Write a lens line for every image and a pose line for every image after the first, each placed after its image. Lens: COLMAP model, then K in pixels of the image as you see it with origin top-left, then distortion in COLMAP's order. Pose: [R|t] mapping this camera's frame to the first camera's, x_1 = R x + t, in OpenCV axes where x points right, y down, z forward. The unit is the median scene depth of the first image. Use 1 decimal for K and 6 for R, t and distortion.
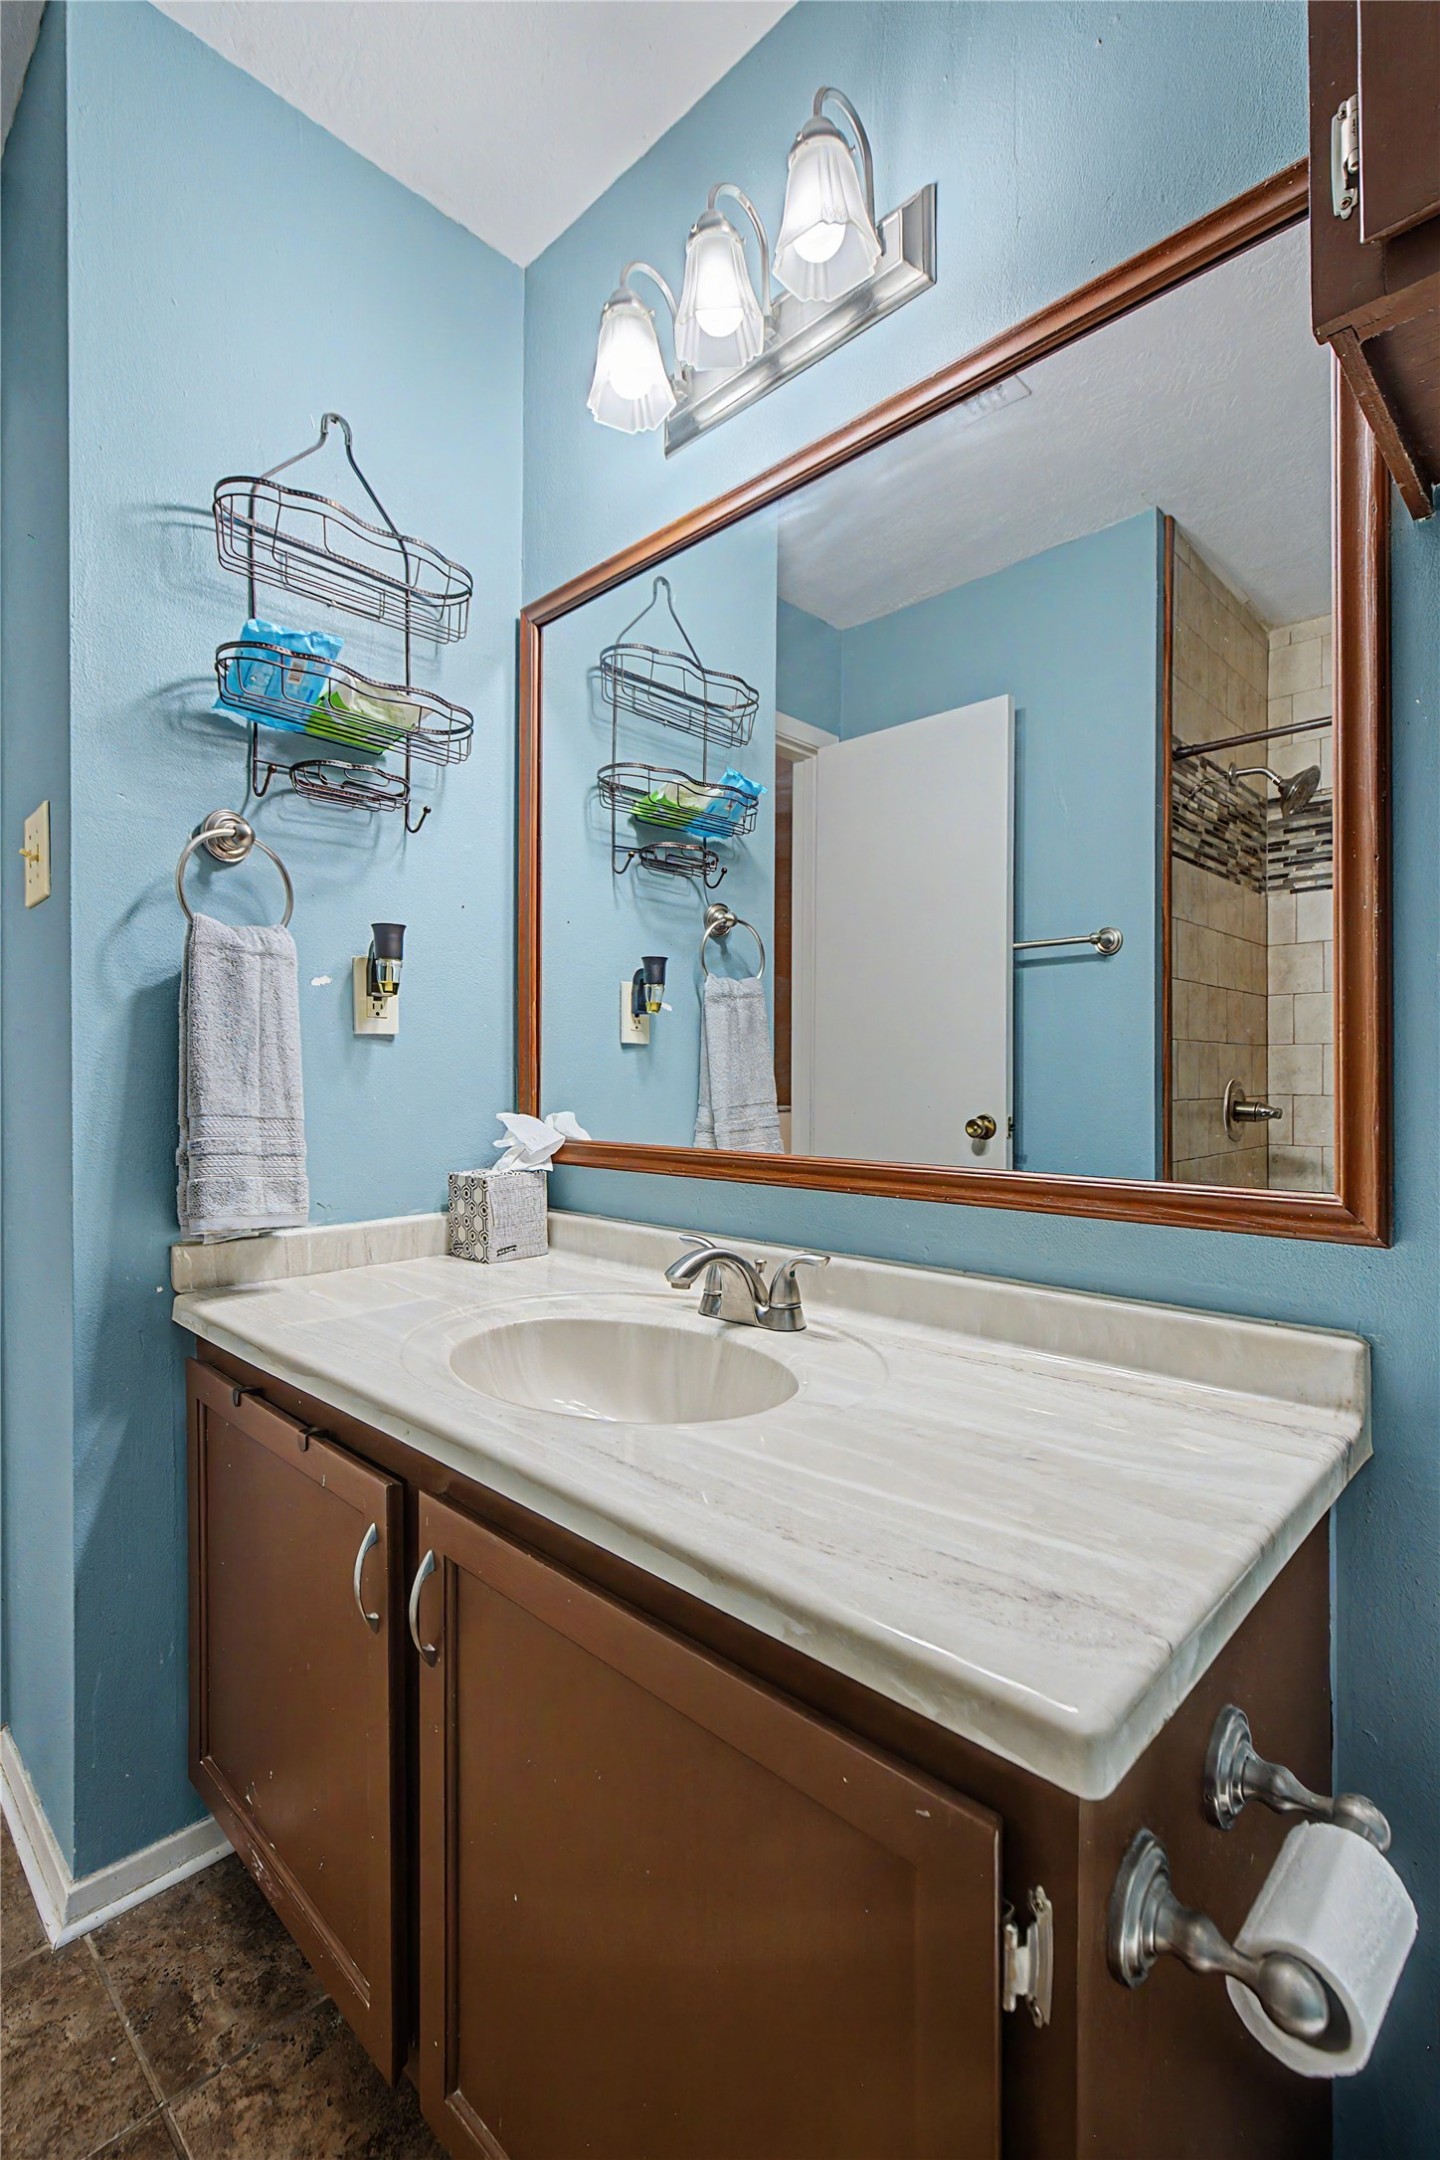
lens RADIAL K [[982.0, 0, 722.3], [0, 982.0, 1075.2], [0, 0, 1]] dist [0.000093, -0.000013]
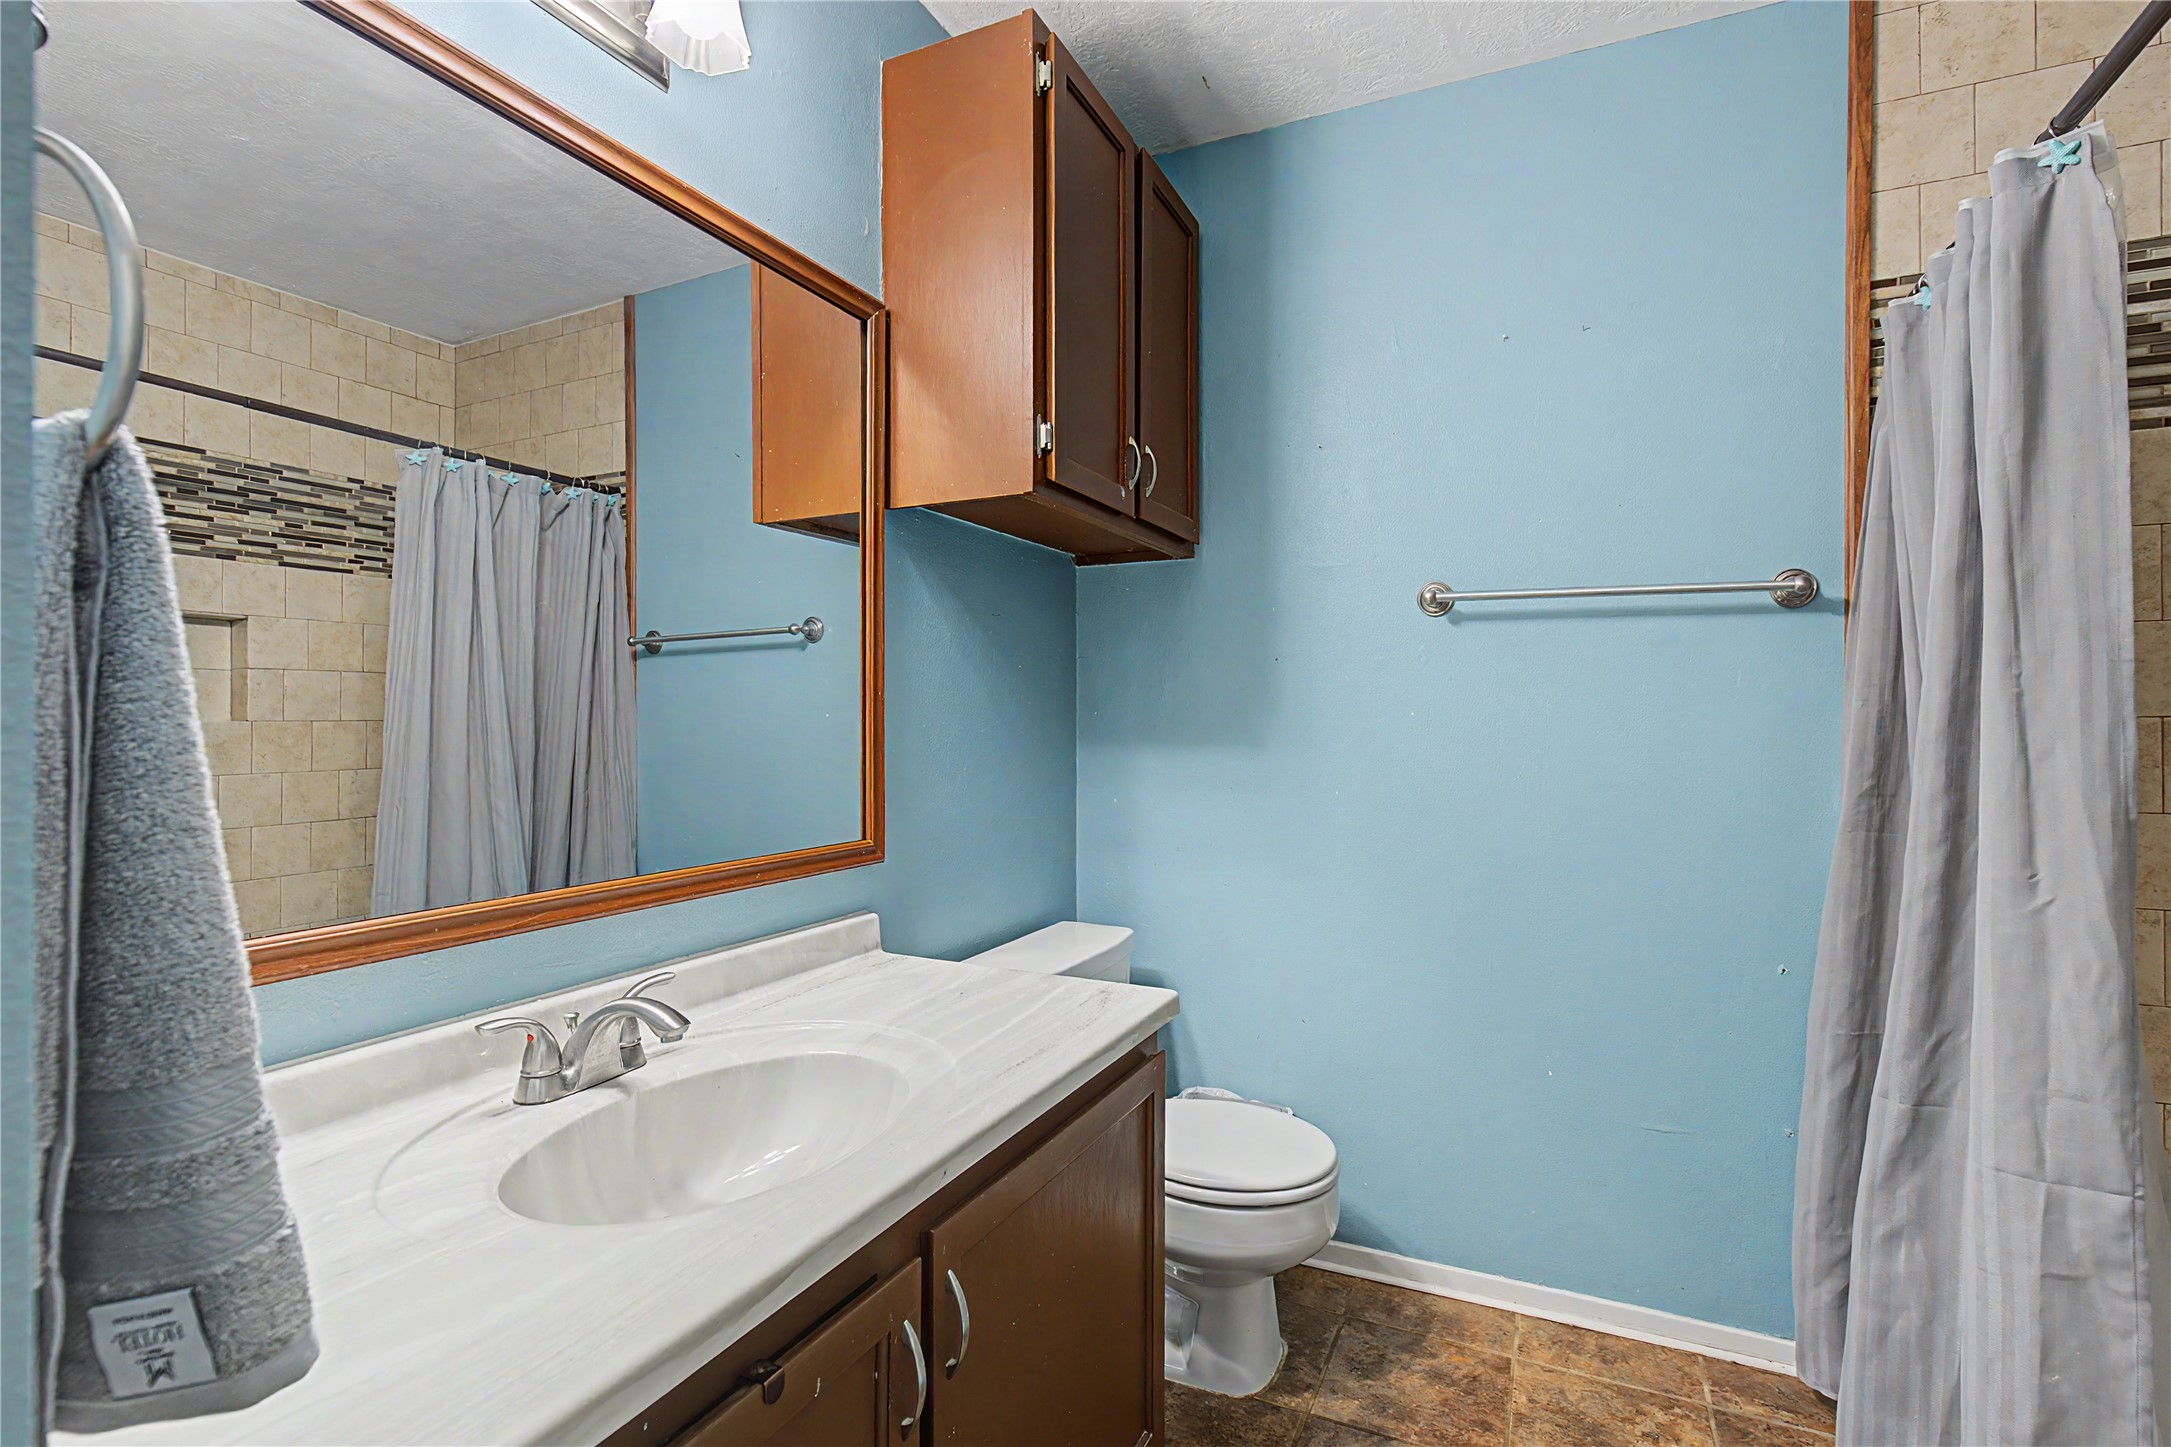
lens RADIAL K [[987.0, 0, 1090.2], [0, 987.0, 725.5], [0, 0, 1]] dist [0.000093, -0.000013]
pose [[-0.308383, 0.004251, 0.951253, -1.372973], [0.002552, 0.999990, -0.003641, -0.094032], [-0.951259, 0.001304, -0.308391, 1.211835]]
